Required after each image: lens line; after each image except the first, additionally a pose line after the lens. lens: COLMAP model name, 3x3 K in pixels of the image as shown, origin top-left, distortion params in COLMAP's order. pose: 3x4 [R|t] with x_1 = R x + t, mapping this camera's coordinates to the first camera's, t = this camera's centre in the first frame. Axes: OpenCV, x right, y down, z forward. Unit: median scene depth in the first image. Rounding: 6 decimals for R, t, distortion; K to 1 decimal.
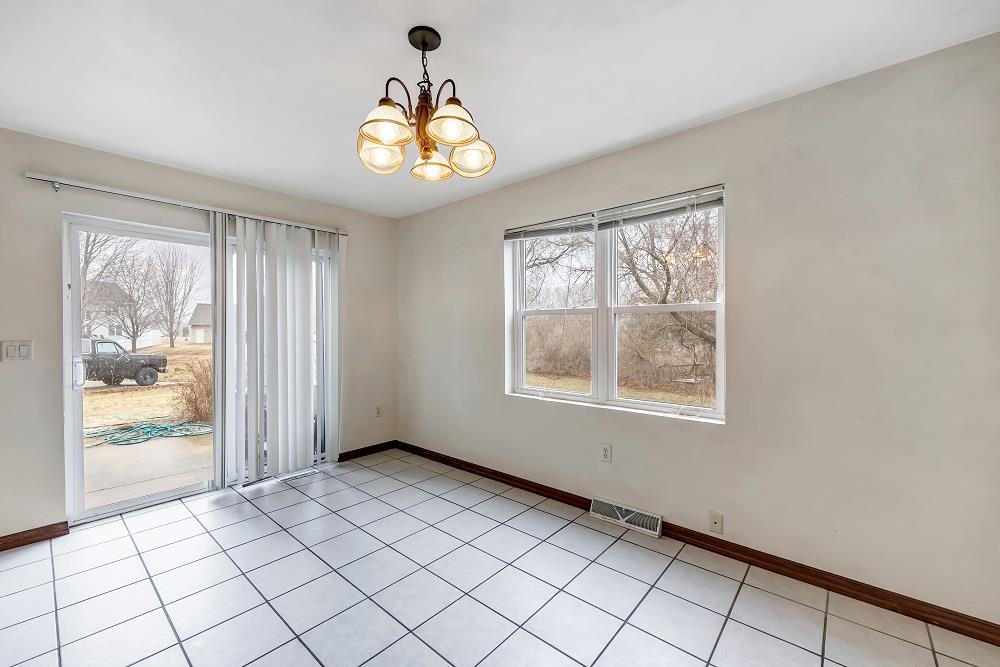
lens RADIAL K [[403.6, 0, 500.3], [0, 403.6, 334.1], [0, 0, 1]] dist [0.001176, 0.000417]
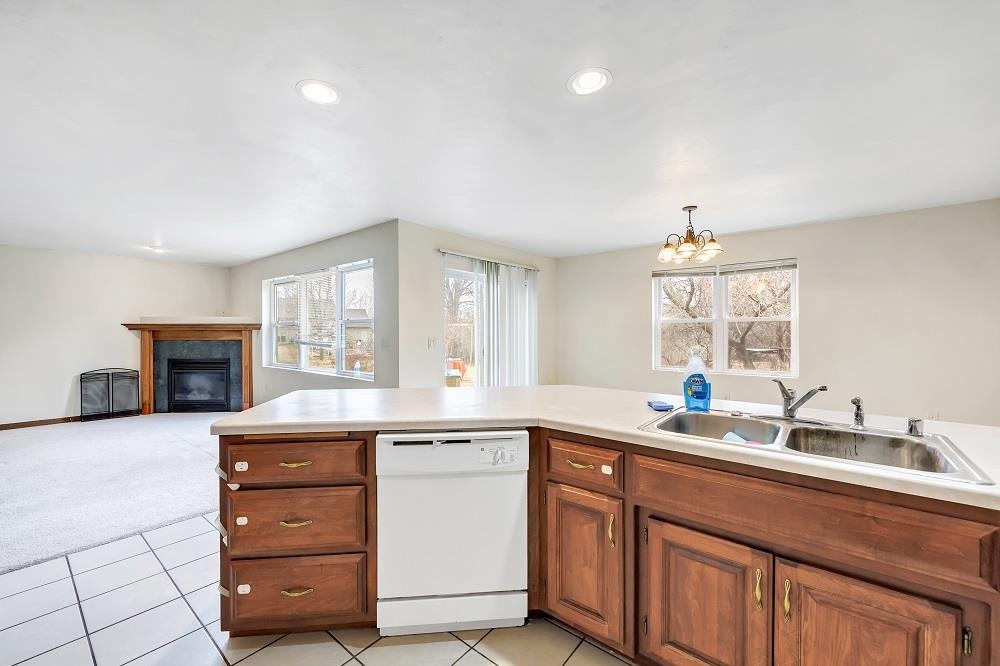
lens RADIAL K [[403.6, 0, 500.3], [0, 403.6, 333.6], [0, 0, 1]] dist [0.001176, 0.000417]
pose [[0.999516, -0.000206, 0.031106, -0.803644], [0.000375, 0.999985, -0.005426, 0.010791], [-0.031104, 0.005435, 0.999501, -0.782077]]
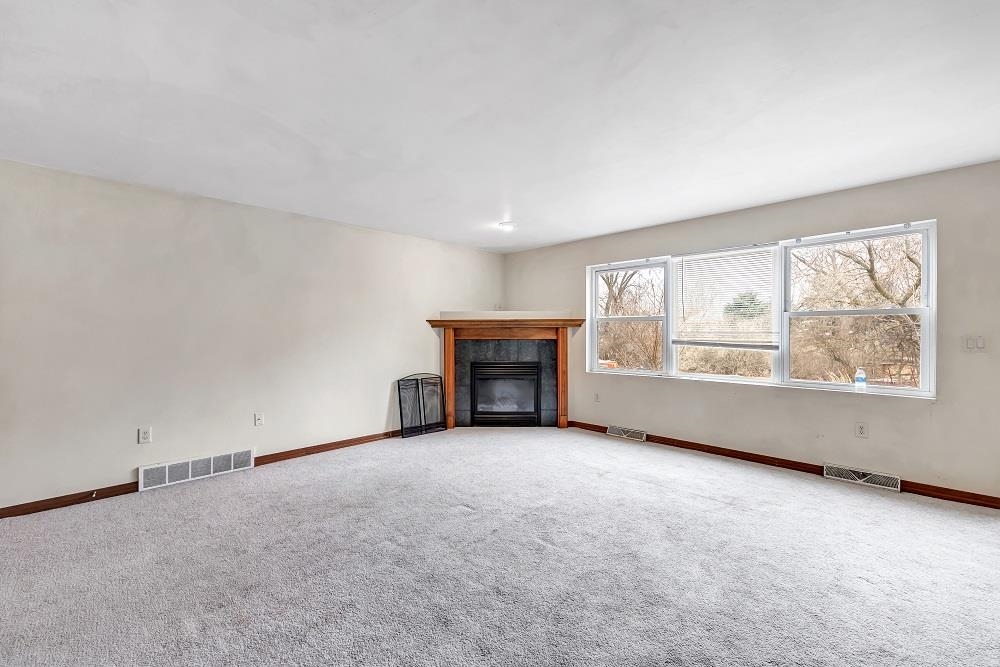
lens RADIAL K [[403.6, 0, 500.3], [0, 403.6, 334.1], [0, 0, 1]] dist [0.001176, 0.000417]
pose [[0.999121, -0.002495, -0.041851, -2.370468], [0.002306, 0.999987, -0.004558, 0.018434], [0.041862, 0.004457, 0.999113, -0.343036]]
